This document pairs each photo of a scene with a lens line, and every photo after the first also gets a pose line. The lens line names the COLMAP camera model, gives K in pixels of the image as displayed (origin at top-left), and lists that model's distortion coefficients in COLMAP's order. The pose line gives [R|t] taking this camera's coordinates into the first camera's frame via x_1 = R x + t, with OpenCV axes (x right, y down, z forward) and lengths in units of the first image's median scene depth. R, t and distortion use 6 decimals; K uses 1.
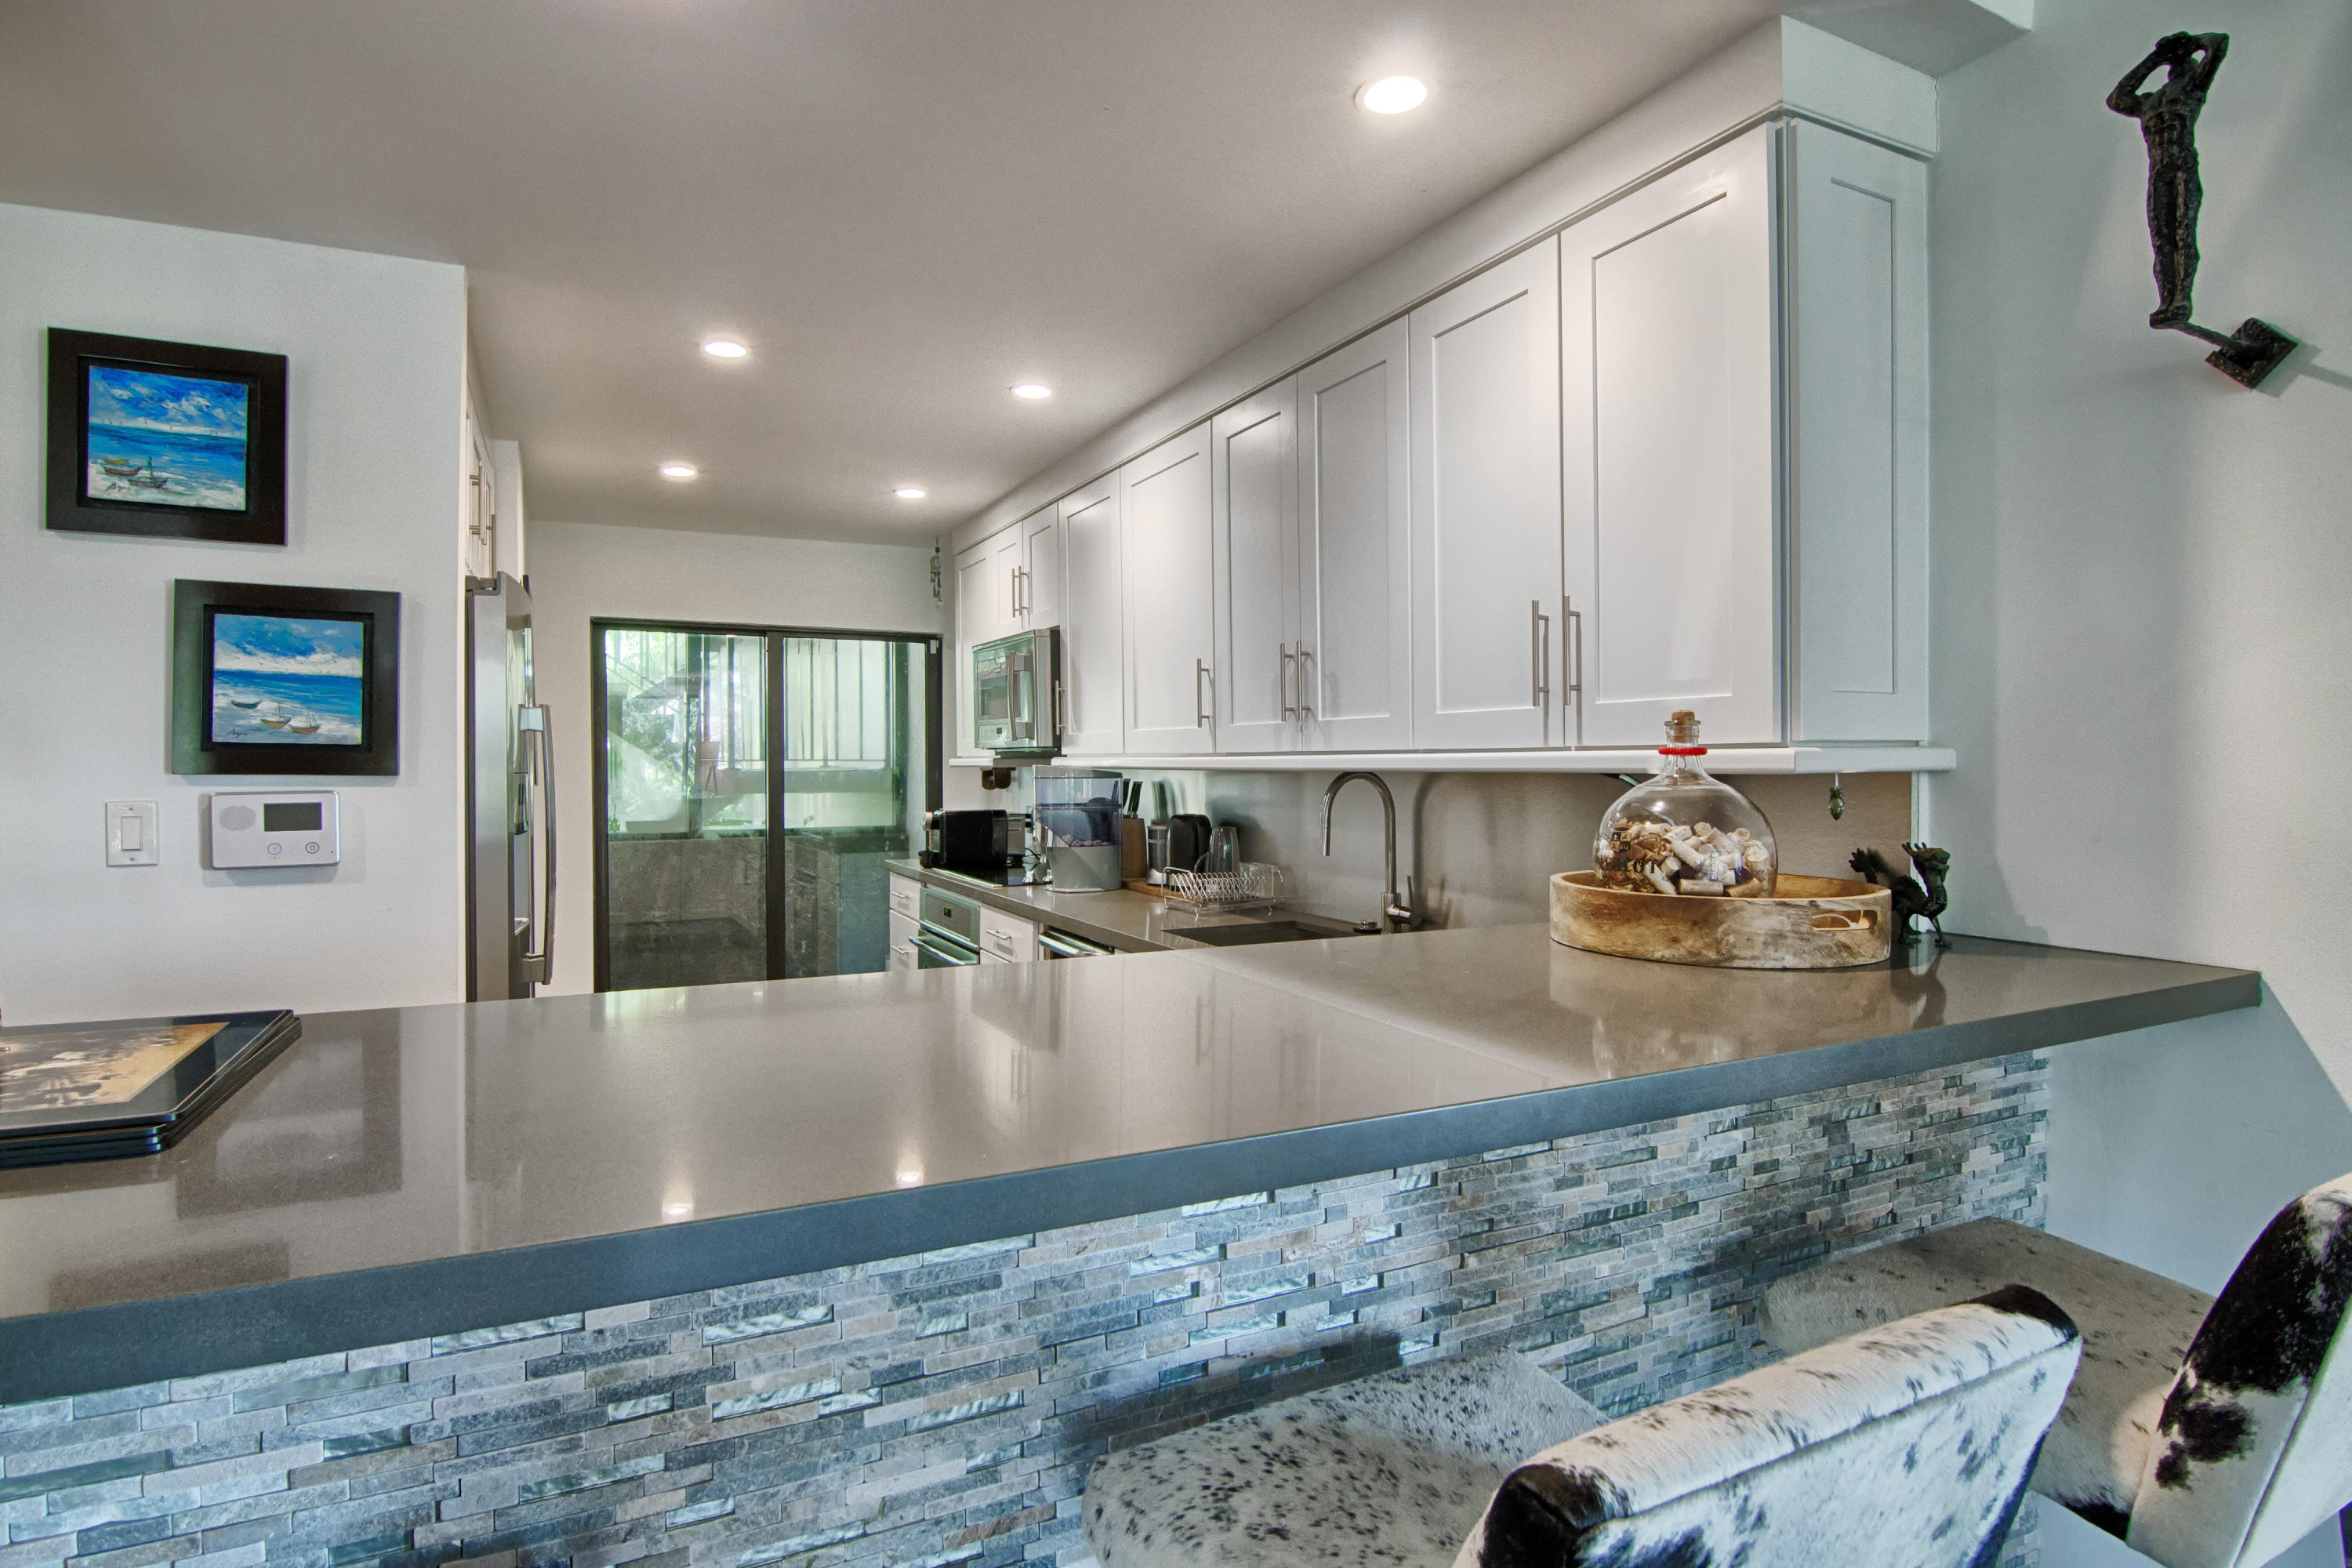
lens RADIAL K [[1205.2, 0, 1163.8], [0, 1205.2, 774.7], [0, 0, 1]] dist [-0.001127, -0.014350]
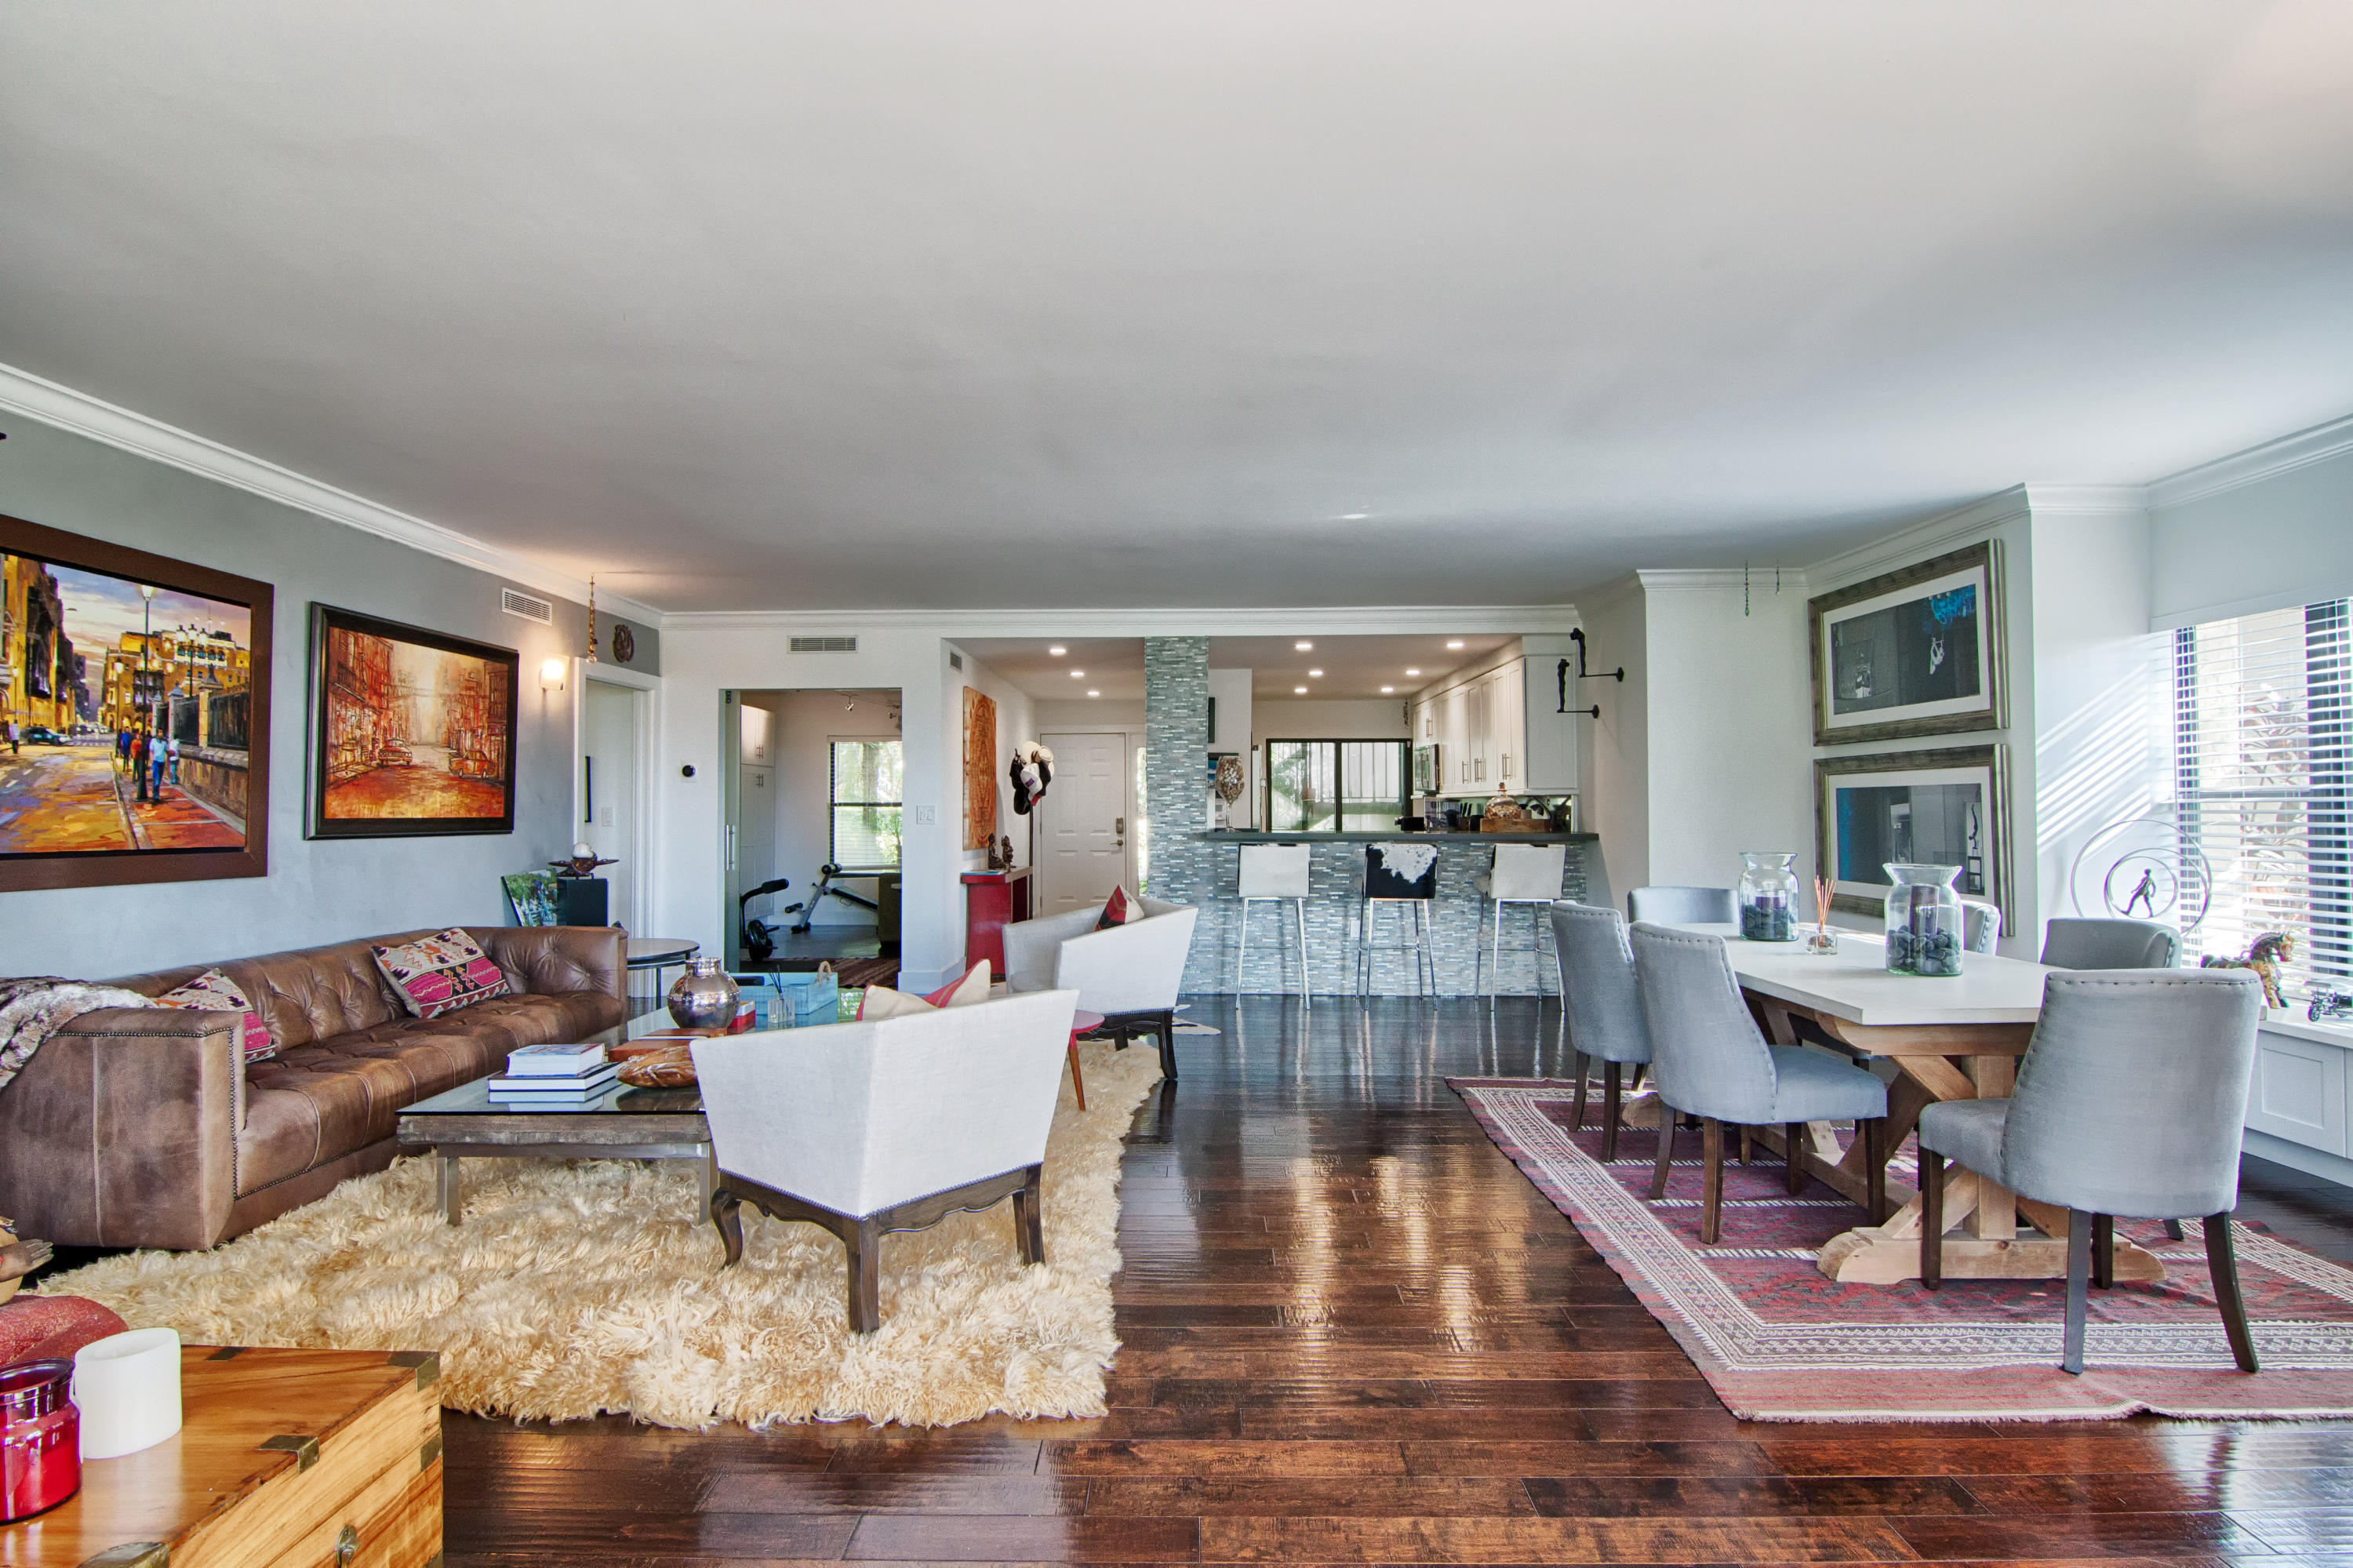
lens RADIAL K [[1191.2, 0, 1174.3], [0, 1191.2, 783.5], [0, 0, 1]] dist [0.000777, -0.017443]
pose [[0.889507, -0.007659, -0.456858, 1.076703], [-0.005692, 0.999596, -0.027839, 0.068315], [0.456887, 0.027363, 0.889104, -2.865539]]
